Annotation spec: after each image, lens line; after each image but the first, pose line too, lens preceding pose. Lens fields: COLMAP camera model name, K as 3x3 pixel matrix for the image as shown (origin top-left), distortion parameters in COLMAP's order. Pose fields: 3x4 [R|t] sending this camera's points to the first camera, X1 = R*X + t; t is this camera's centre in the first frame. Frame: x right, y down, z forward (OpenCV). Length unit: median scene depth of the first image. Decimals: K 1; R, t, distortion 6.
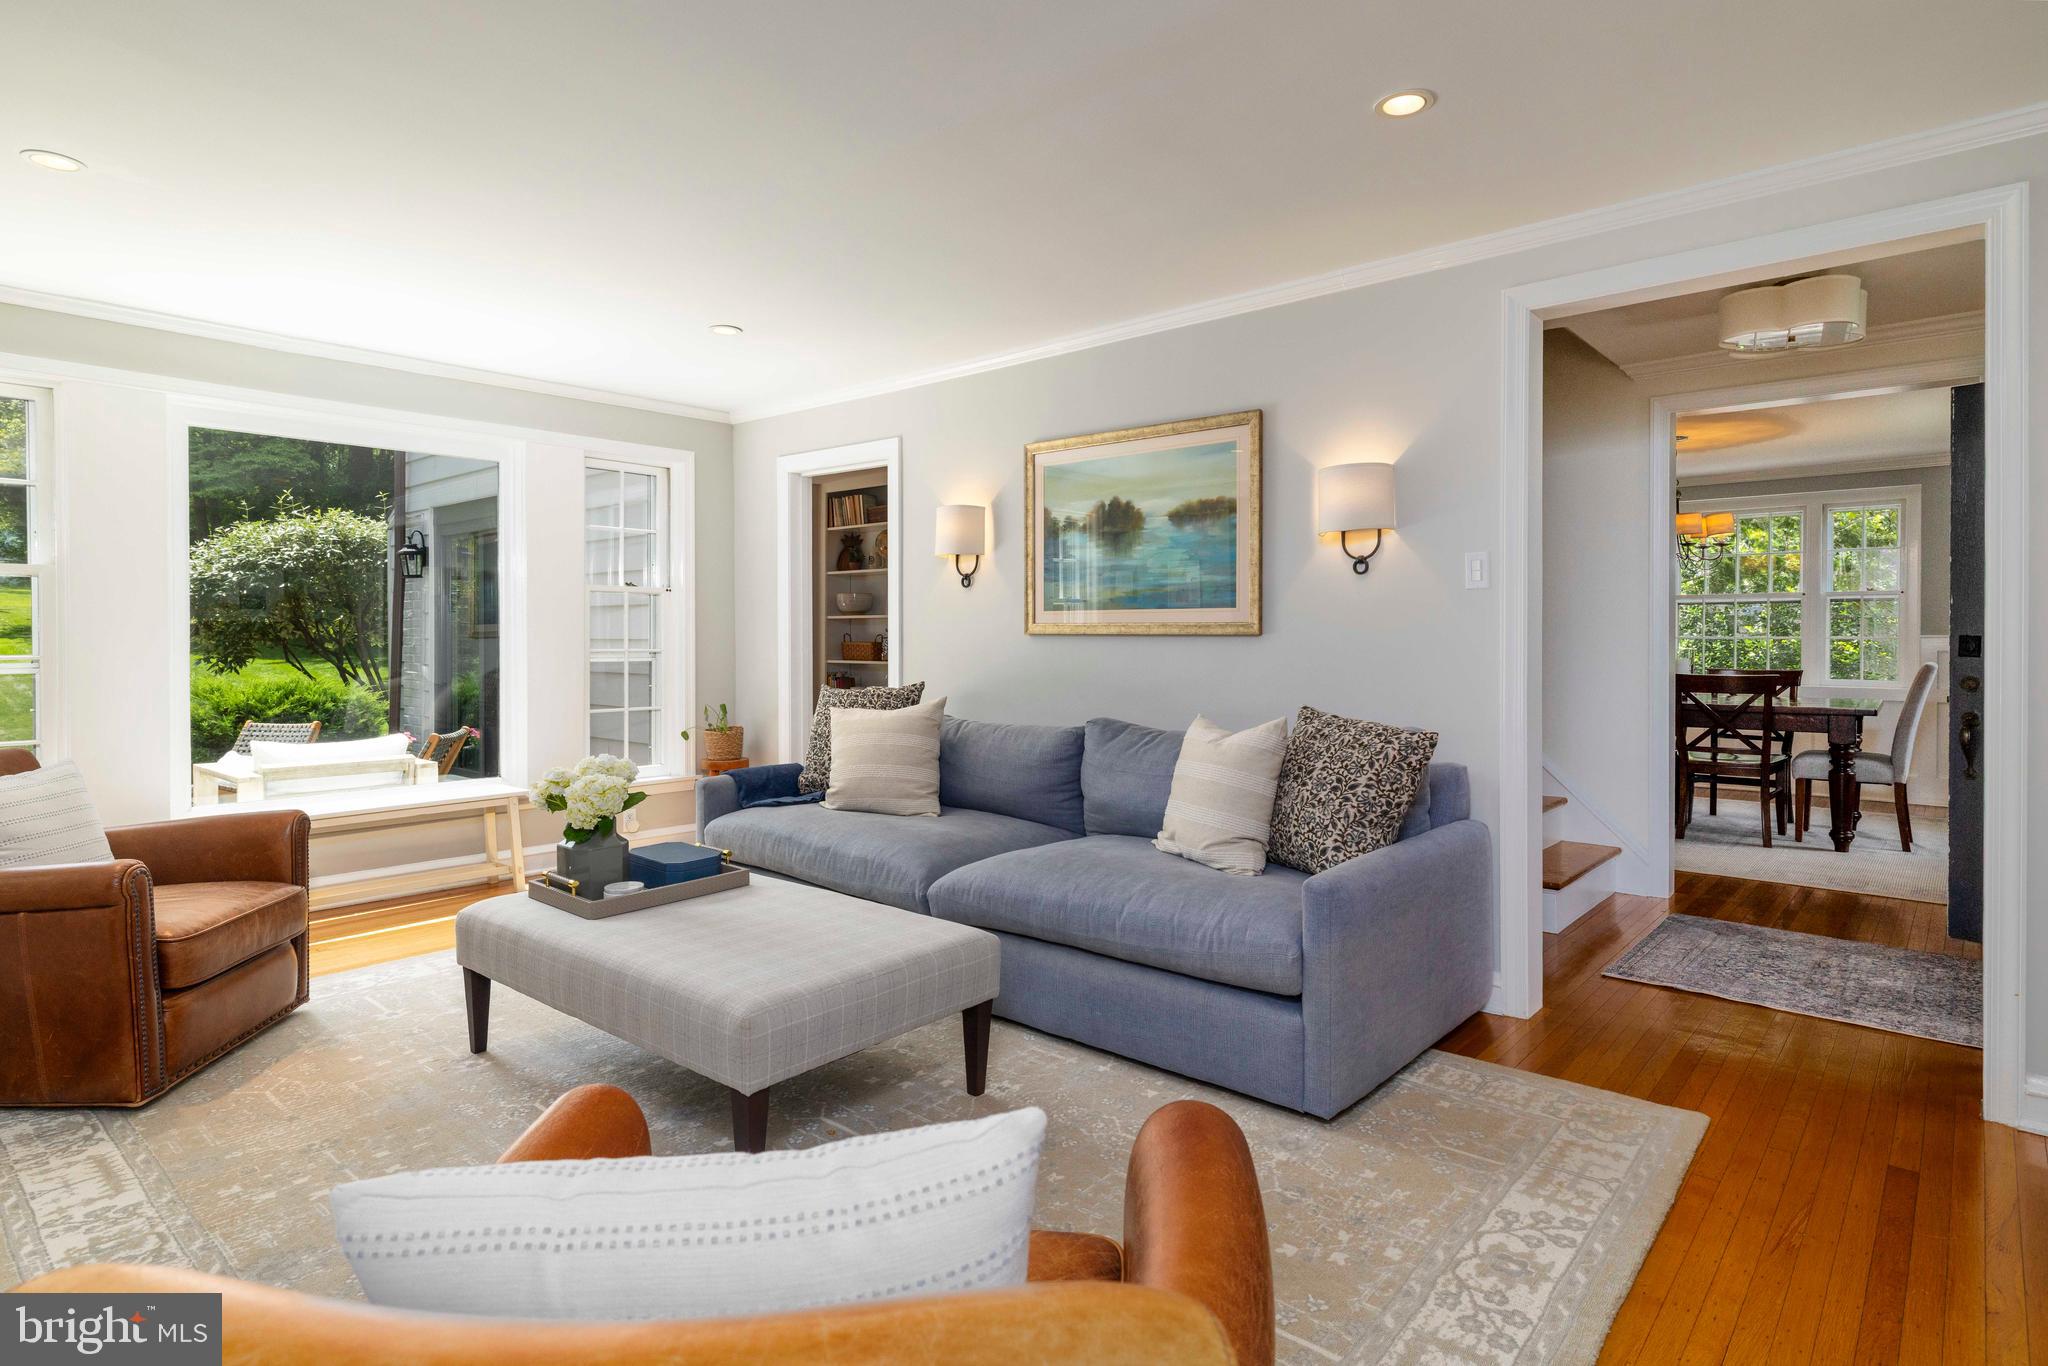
lens RADIAL K [[1070.9, 0, 1027.8], [0, 1070.9, 646.5], [0, 0, 1]] dist [0.000652, 0.000299]
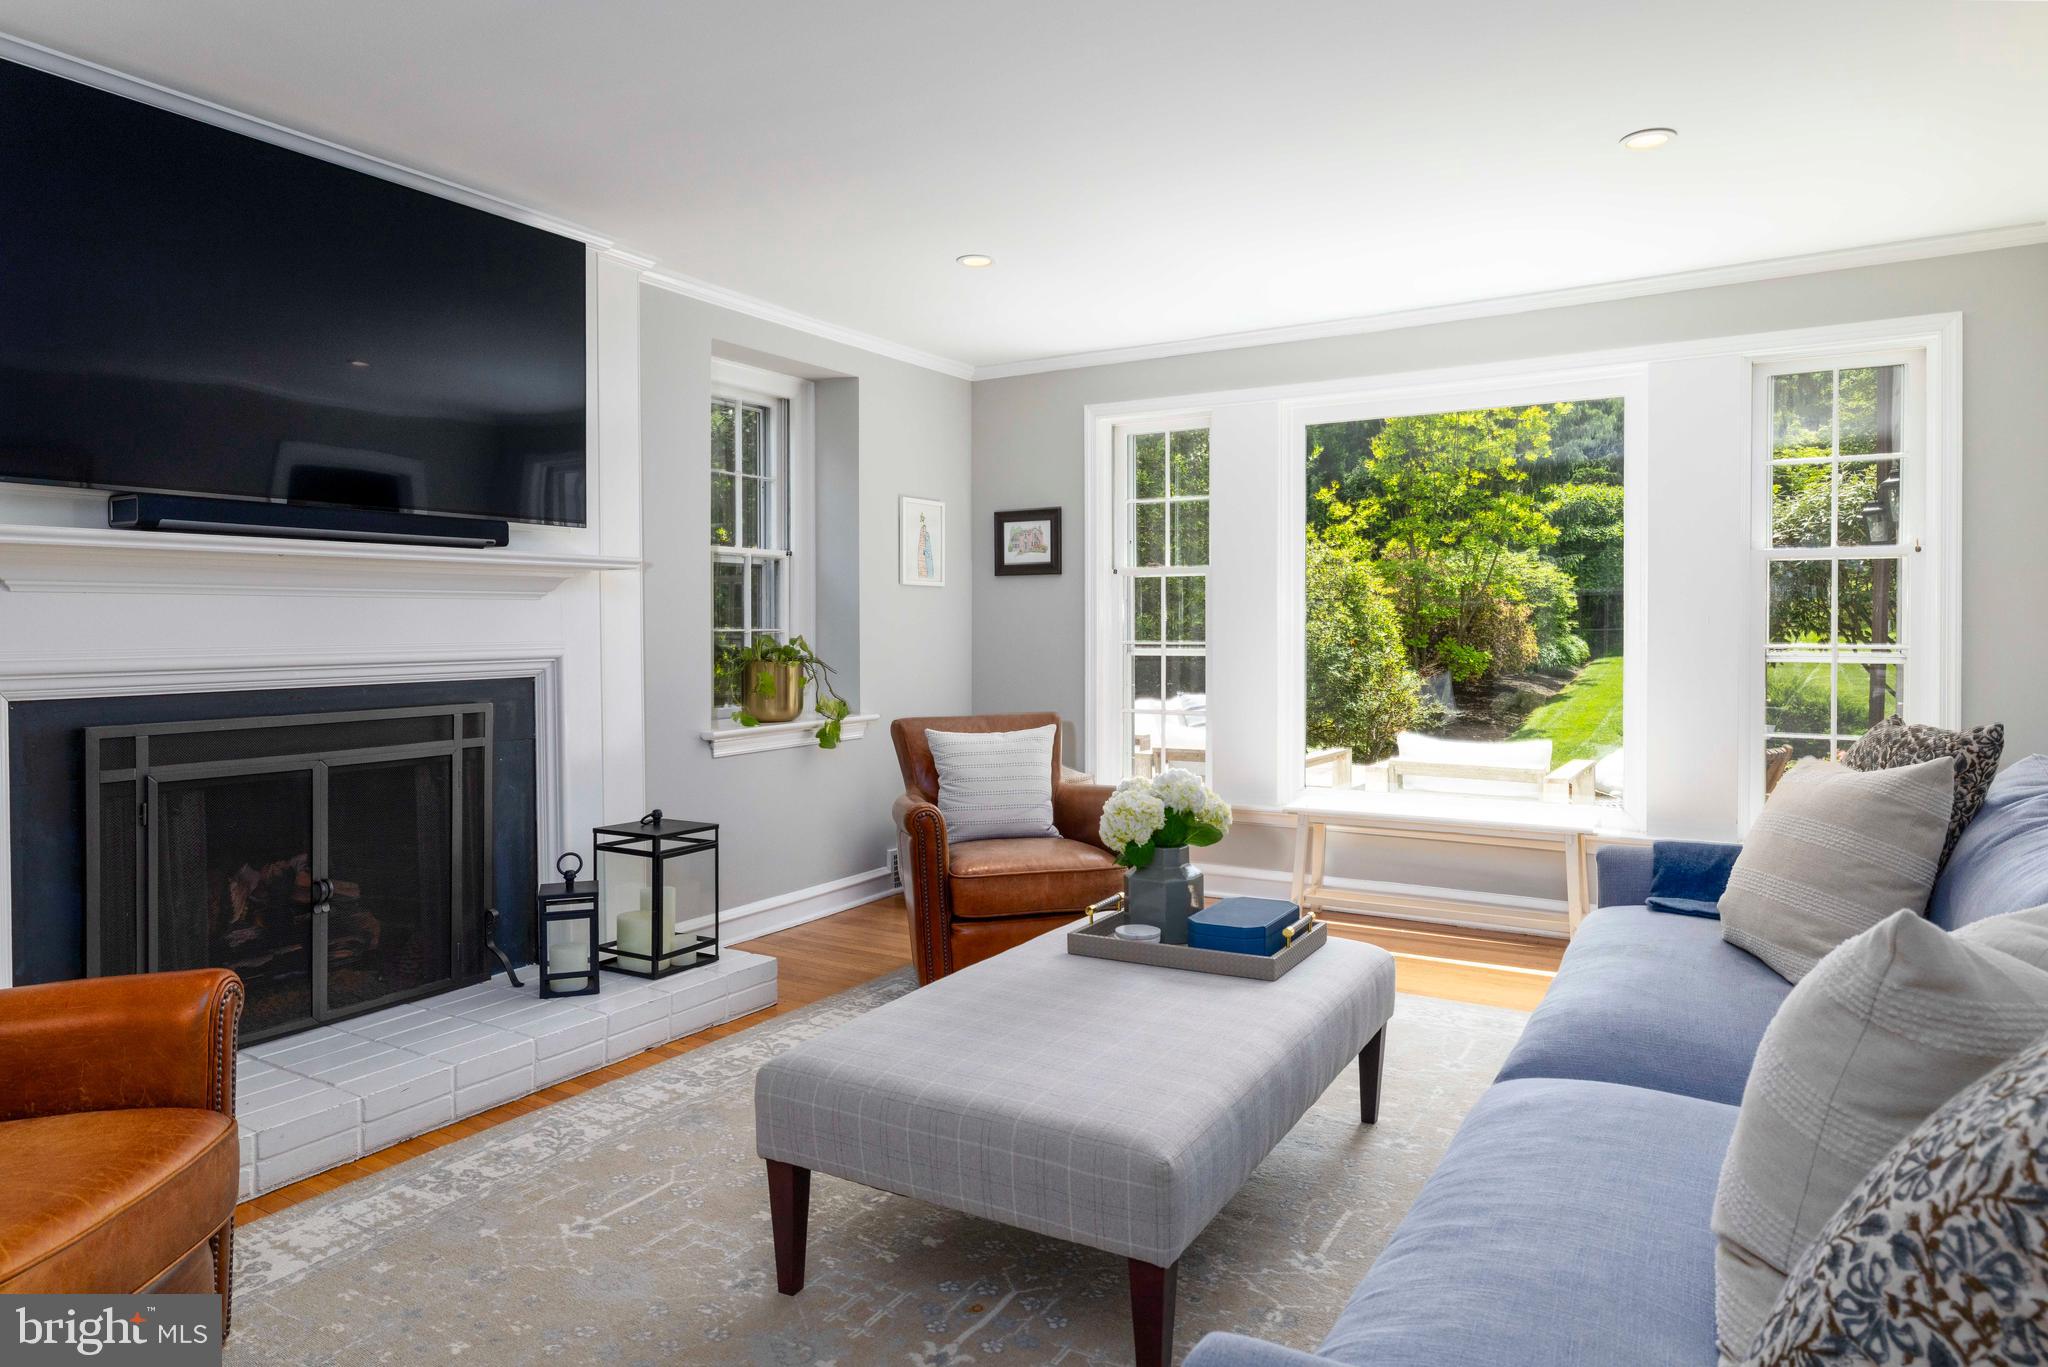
lens RADIAL K [[1262.2, 0, 1028.0], [0, 1262.2, 628.8], [0, 0, 1]] dist [-0.000218, -0.000228]
pose [[0.168822, 0.003886, -0.985639, 0.630972], [-0.007733, 0.999967, 0.002618, -0.010457], [0.985616, 0.007180, 0.168846, 0.838220]]
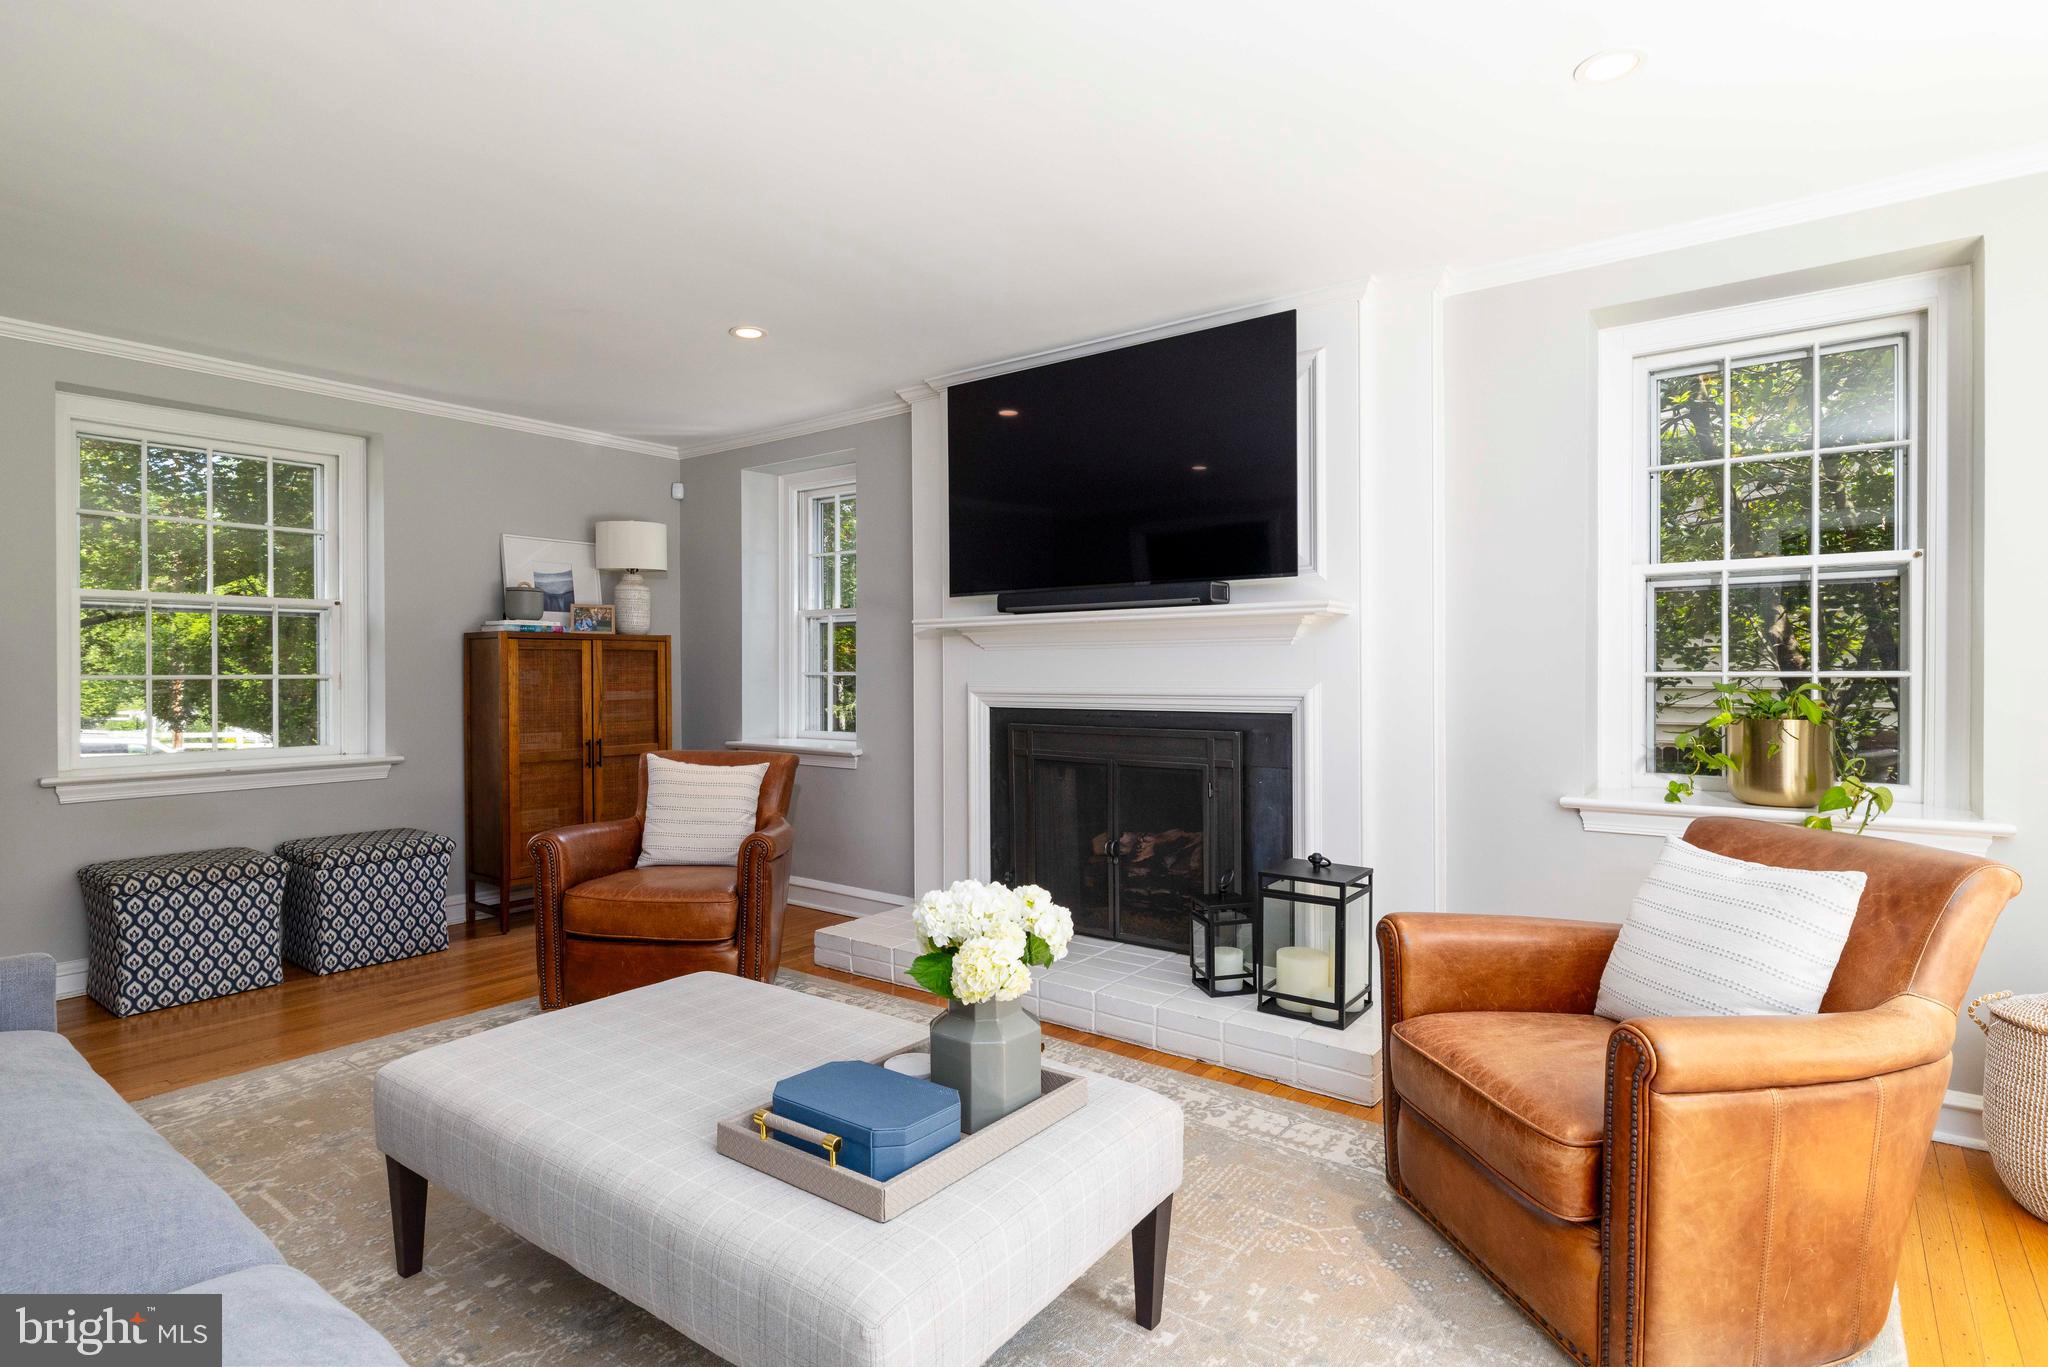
lens RADIAL K [[1019.6, 0, 1027.2], [0, 1019.6, 671.8], [0, 0, 1]] dist [0.000701, 0.000003]
pose [[-0.998016, 0.003086, -0.062882, -0.454927], [0.002319, 0.999922, 0.012271, -0.017314], [0.062915, 0.012101, -0.997946, 1.791050]]
